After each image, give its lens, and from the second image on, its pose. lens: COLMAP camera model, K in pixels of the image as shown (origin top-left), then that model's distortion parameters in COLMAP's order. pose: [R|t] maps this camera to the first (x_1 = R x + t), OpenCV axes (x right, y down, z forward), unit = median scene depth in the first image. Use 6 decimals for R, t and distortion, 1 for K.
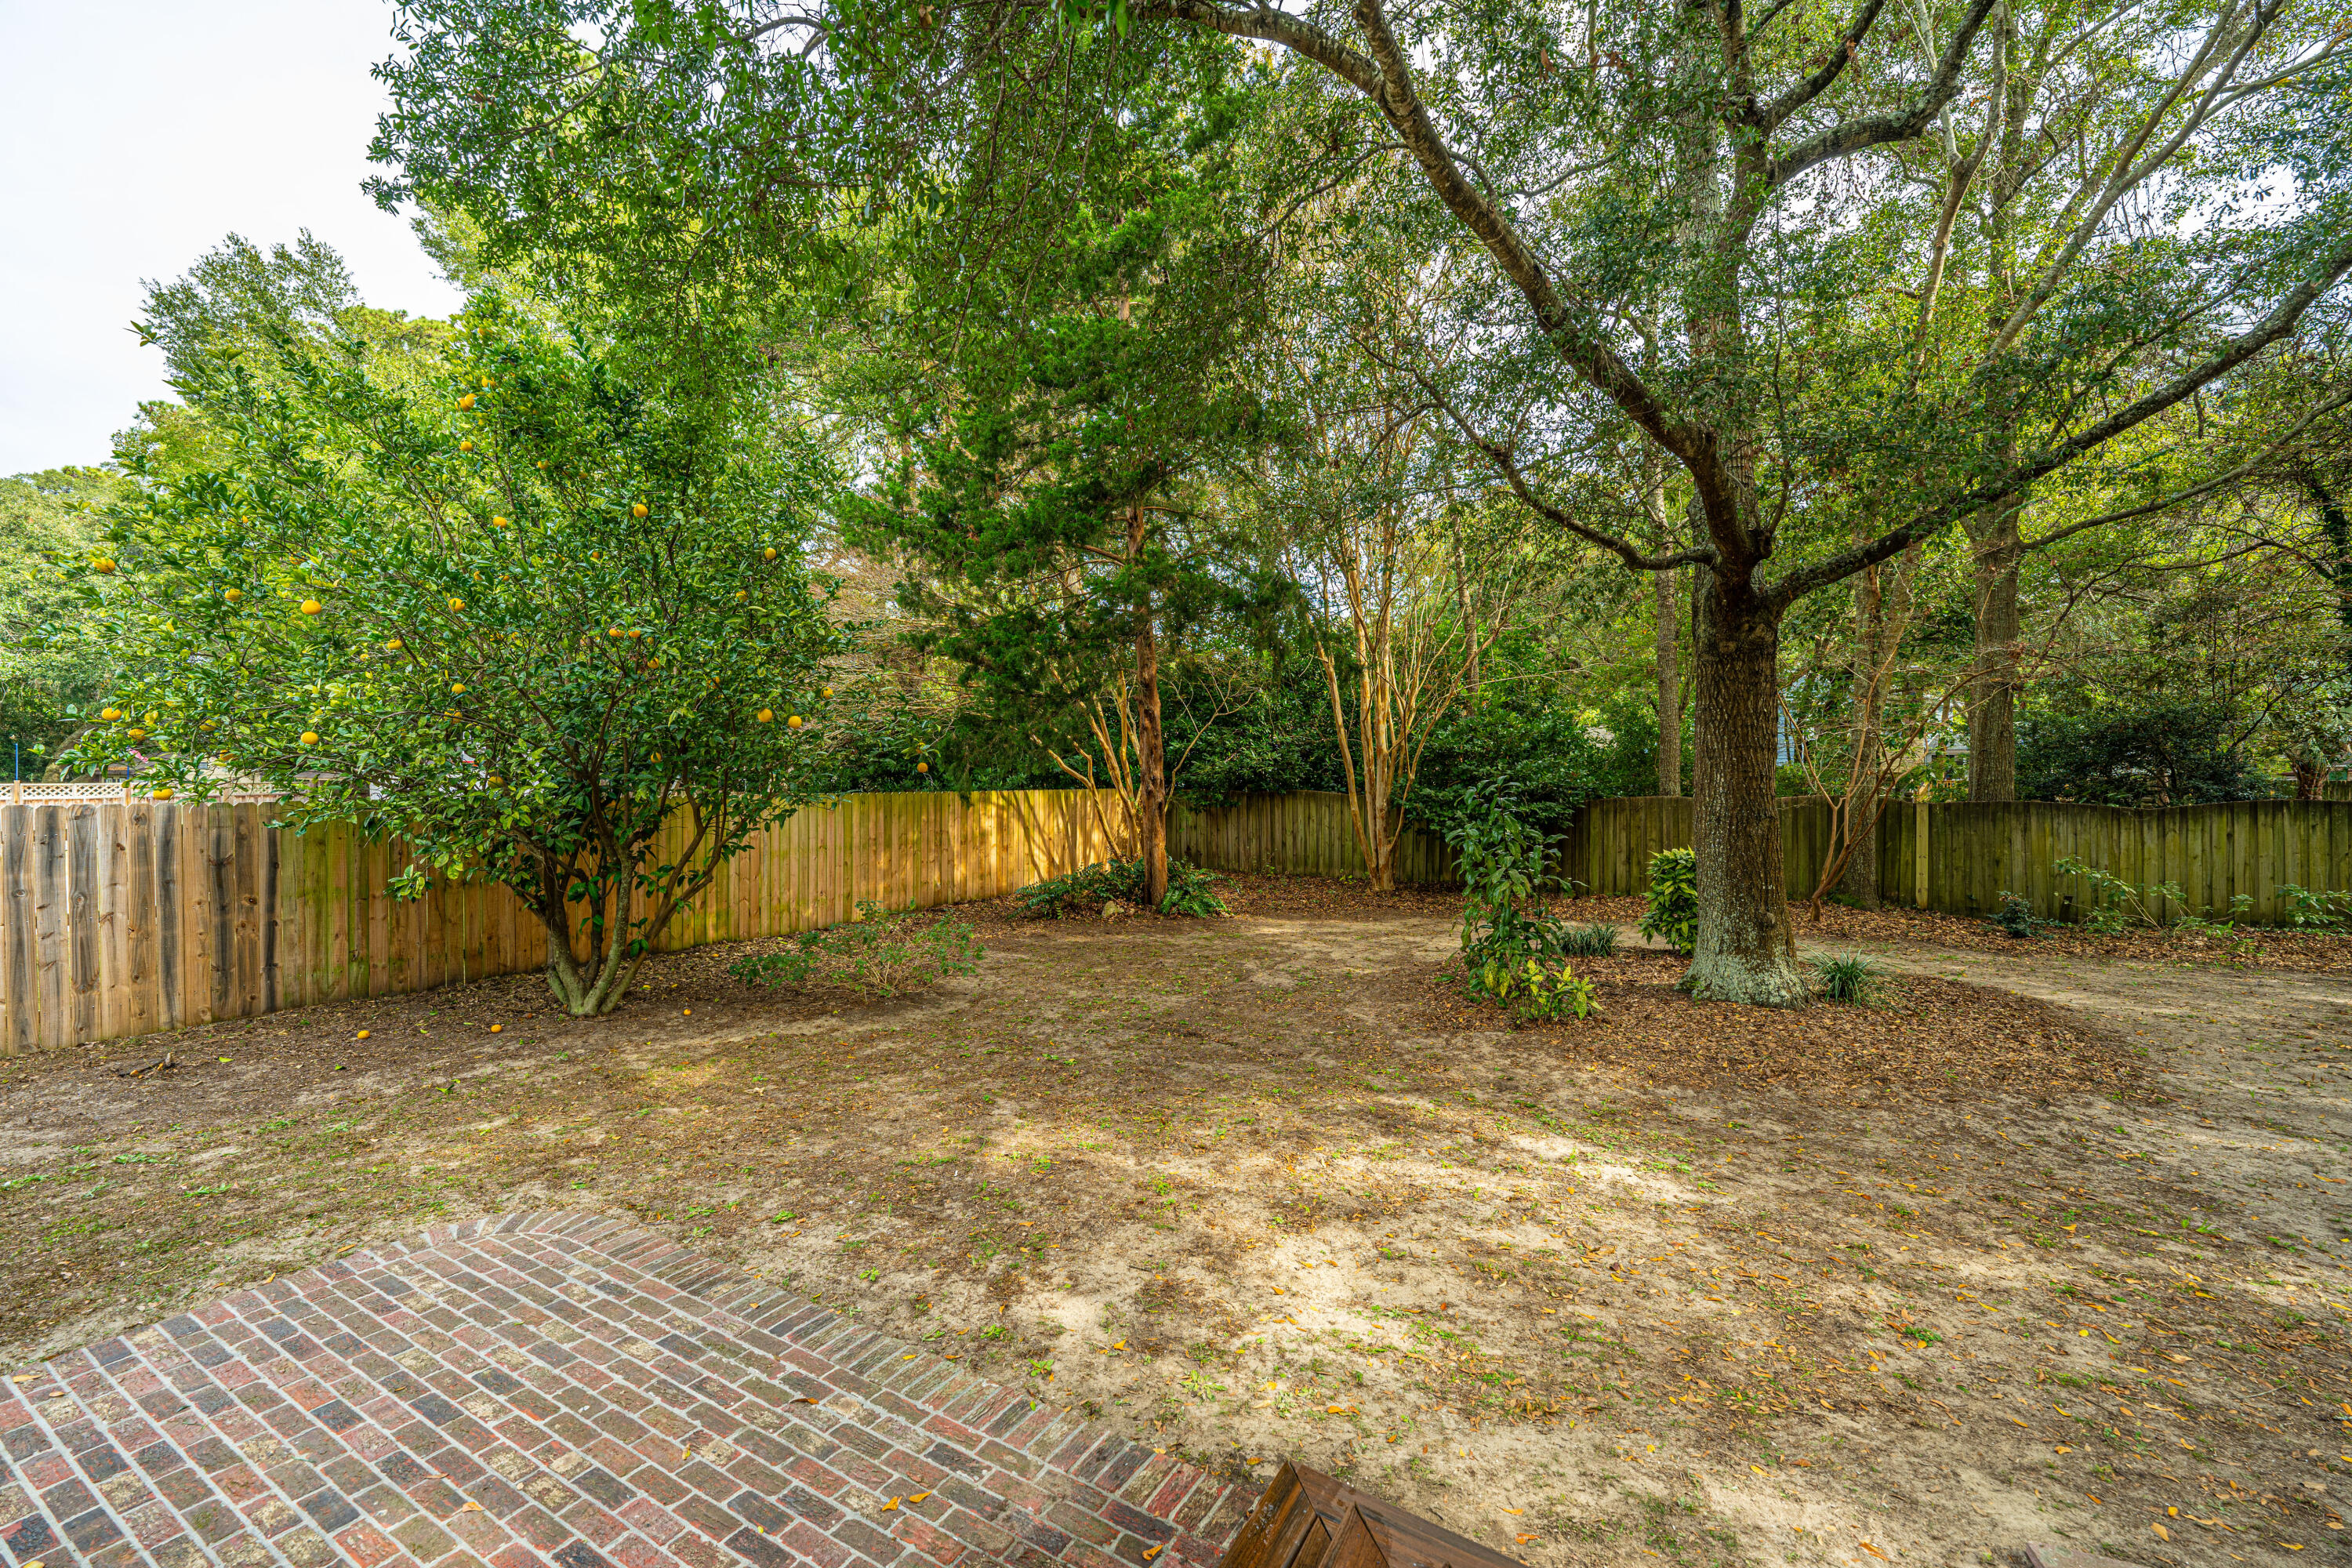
lens RADIAL K [[951.2, 0, 1175.6], [0, 951.2, 778.8], [0, 0, 1]] dist [0.000760, 0.001509]
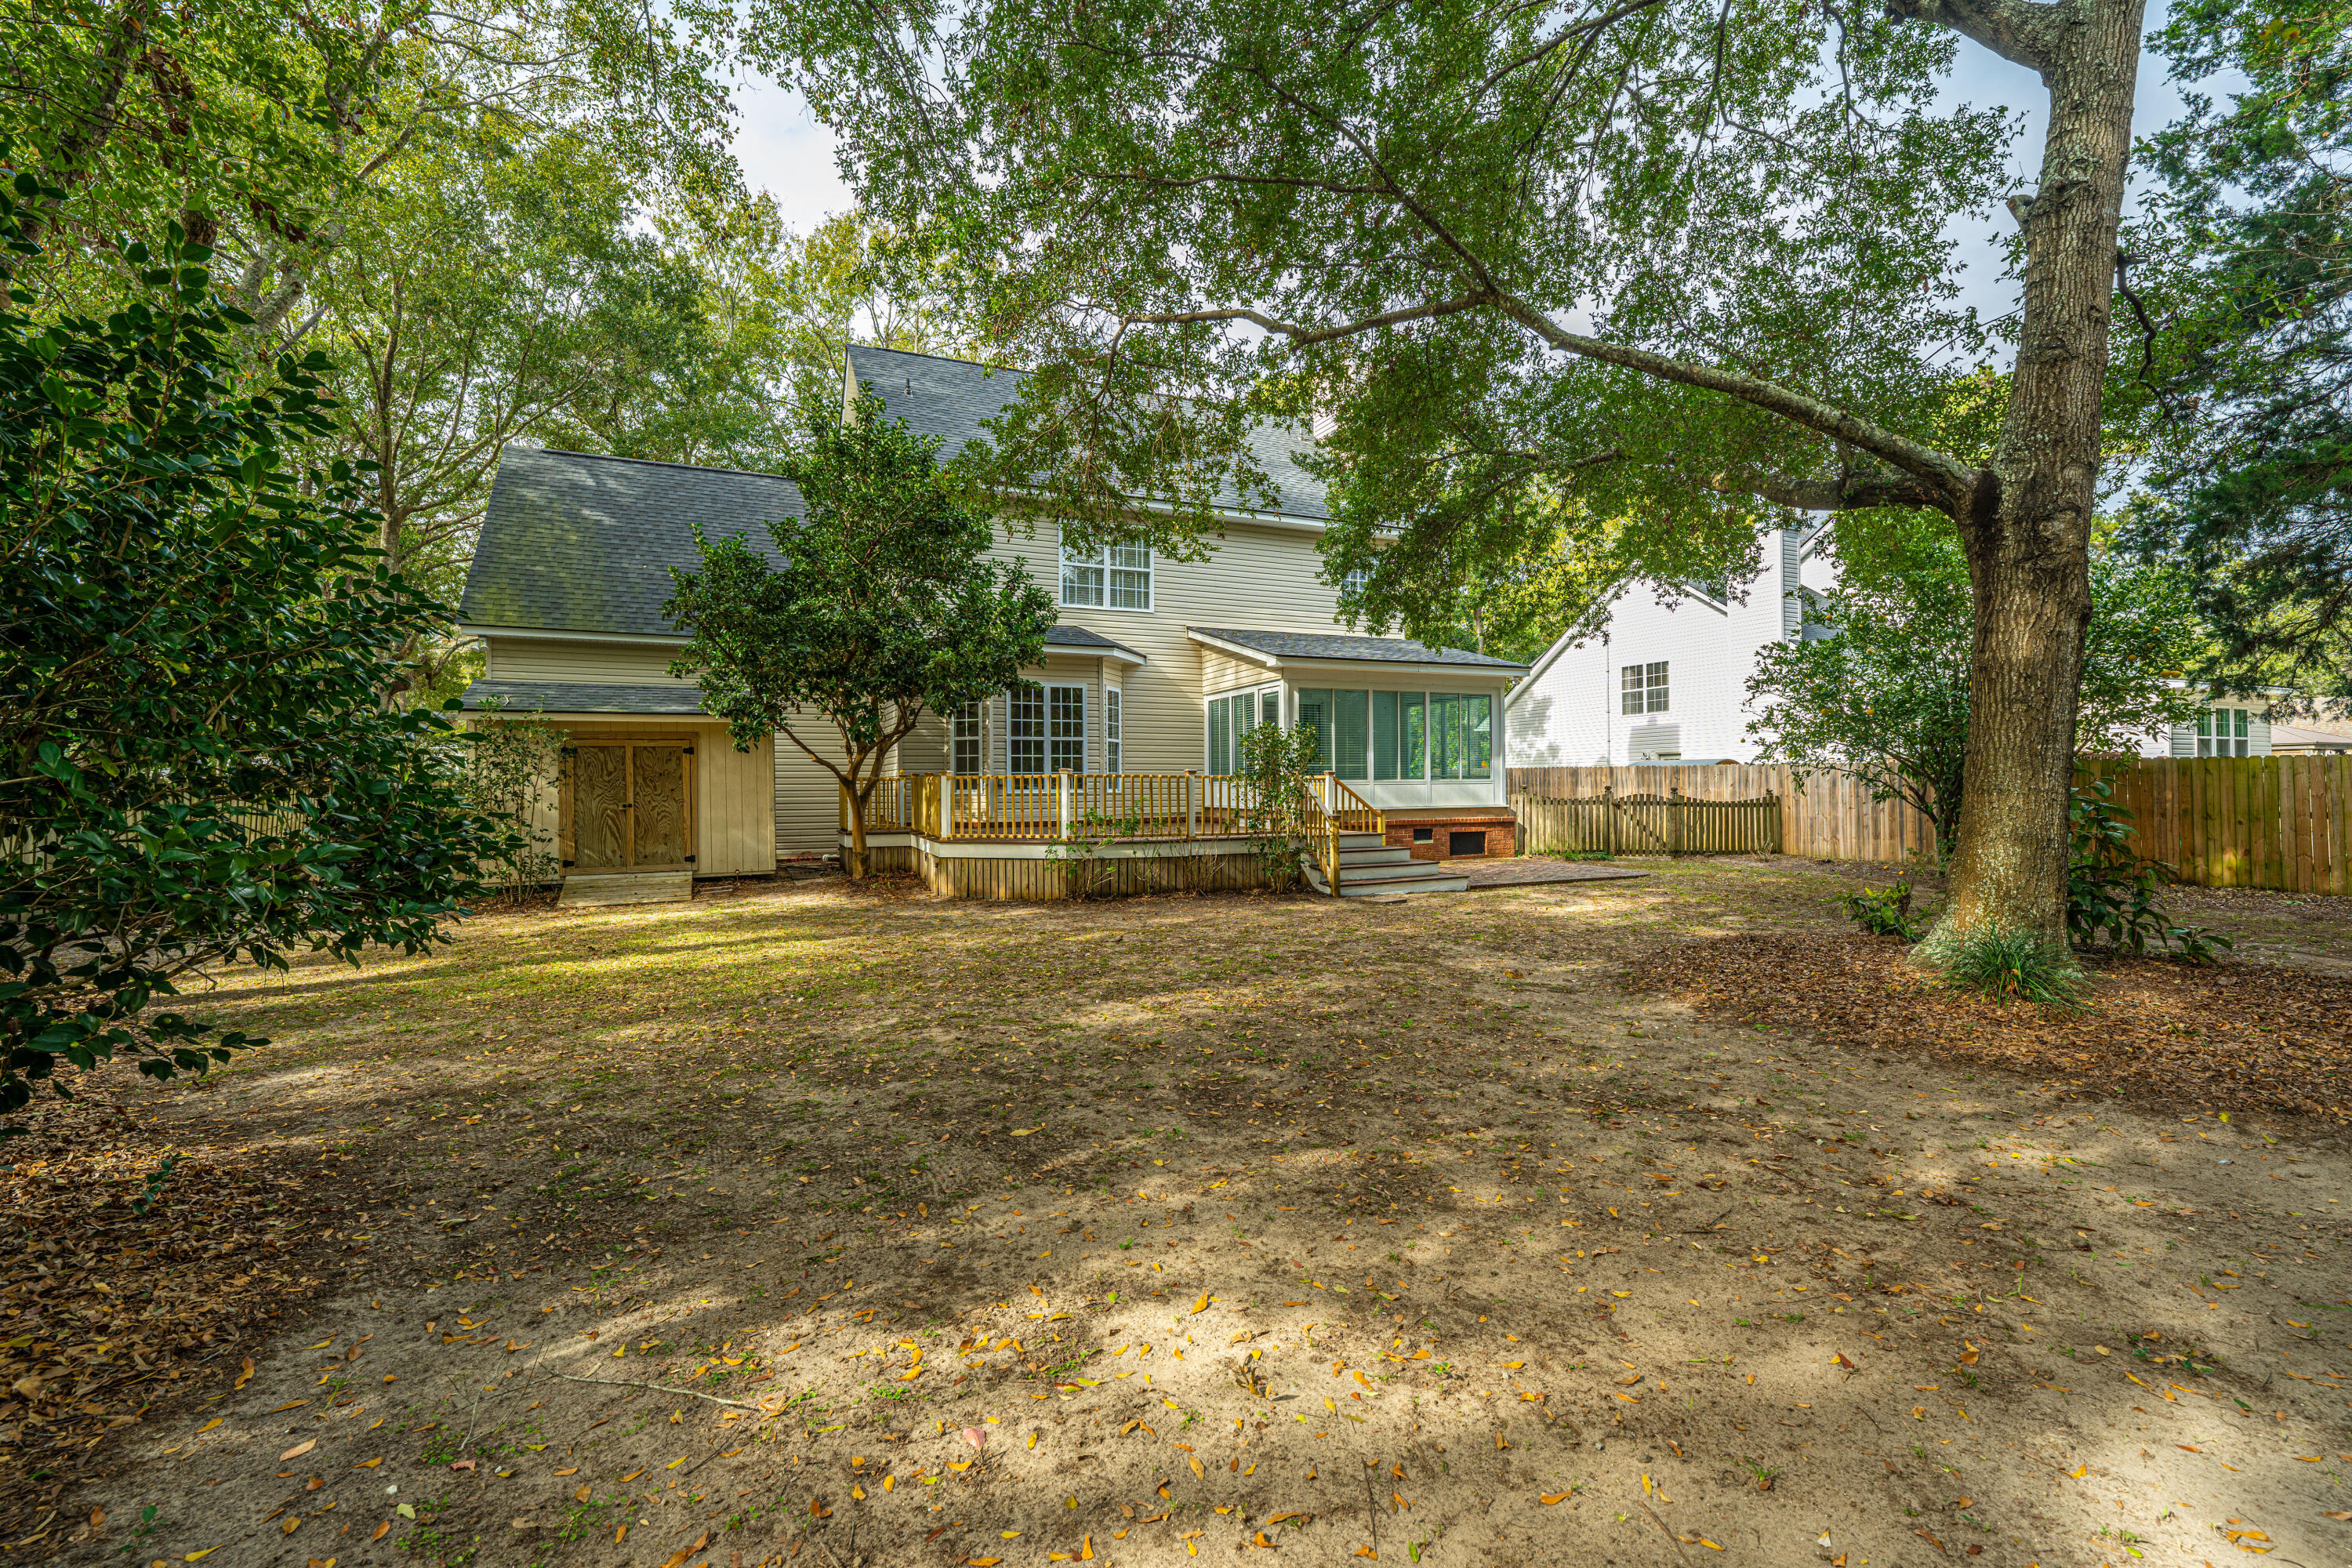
lens RADIAL K [[1042.5, 0, 1182.1], [0, 1042.5, 782.0], [0, 0, 1]] dist [-0.000973, 0.000145]
pose [[-0.577550, -0.002663, -0.816351, 1.875411], [-0.001843, 0.999996, -0.001958, 0.078213], [0.816353, 0.000374, -0.577553, 0.996556]]
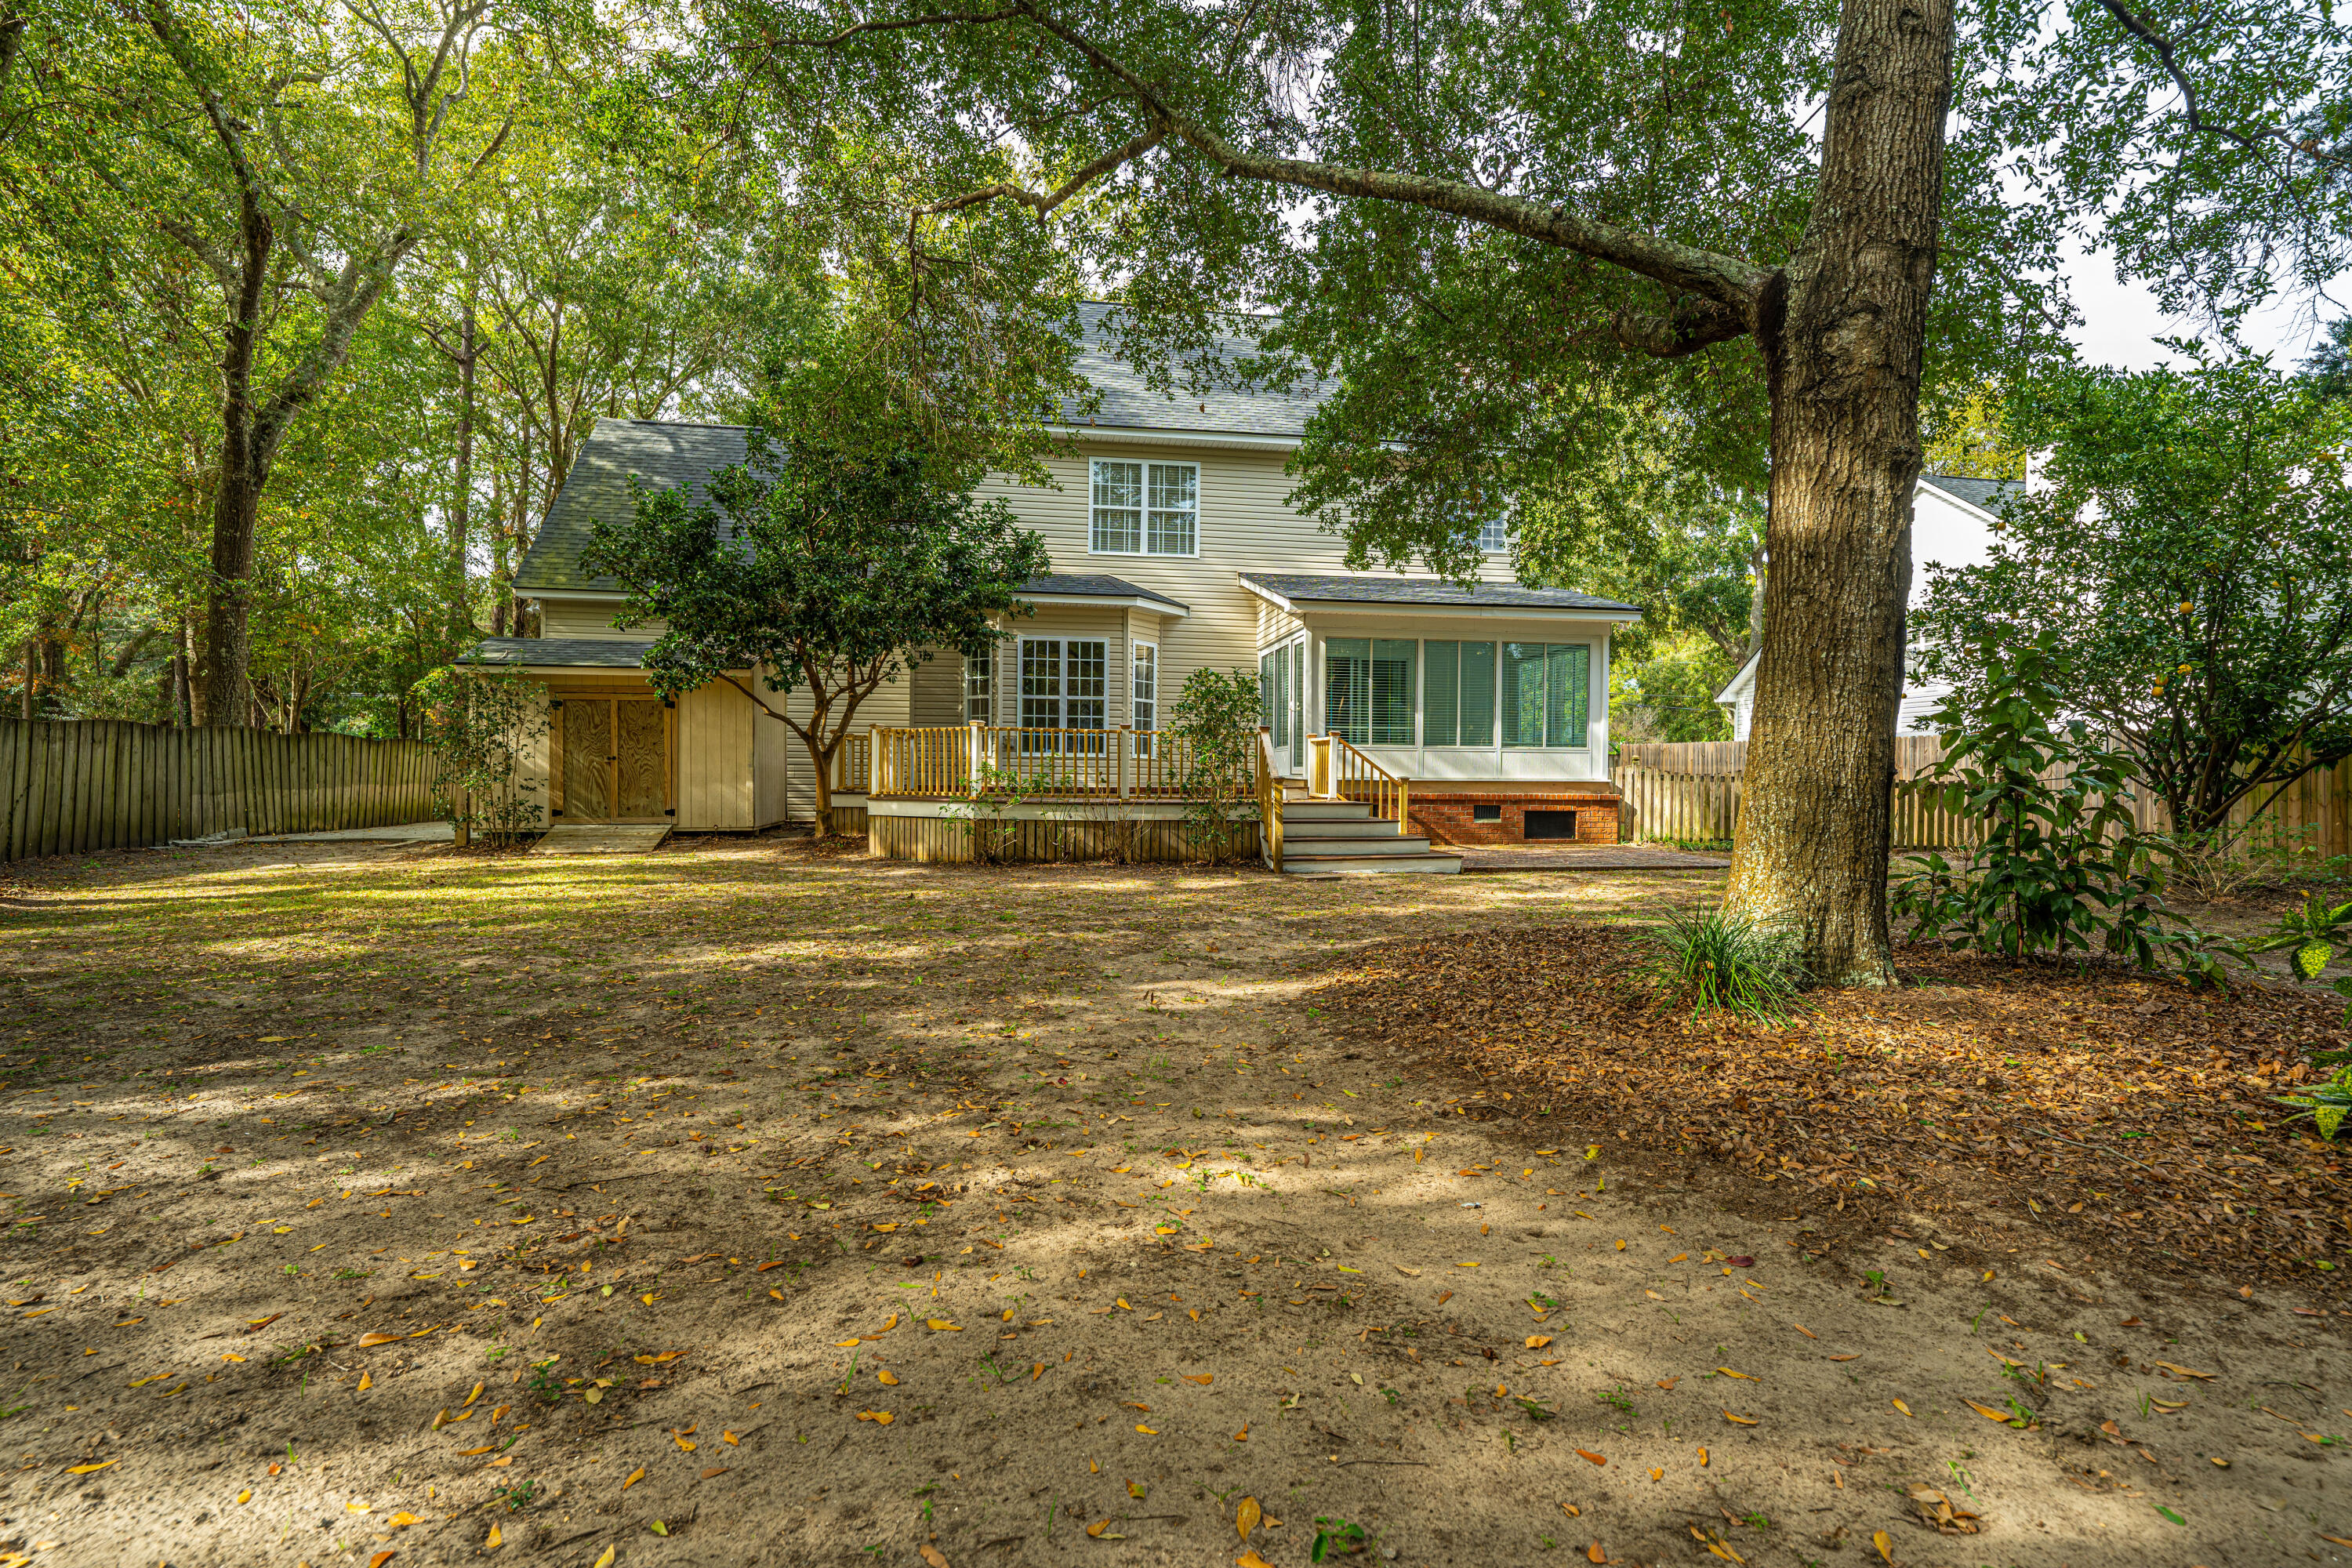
lens RADIAL K [[1144.4, 0, 1173.8], [0, 1144.4, 776.9], [0, 0, 1]] dist [0.009105, 0.000934]
pose [[-0.774066, -0.009228, -0.633038, 1.453933], [-0.017413, 0.999826, 0.006717, 0.121285], [0.632865, 0.016222, -0.774092, 1.377633]]
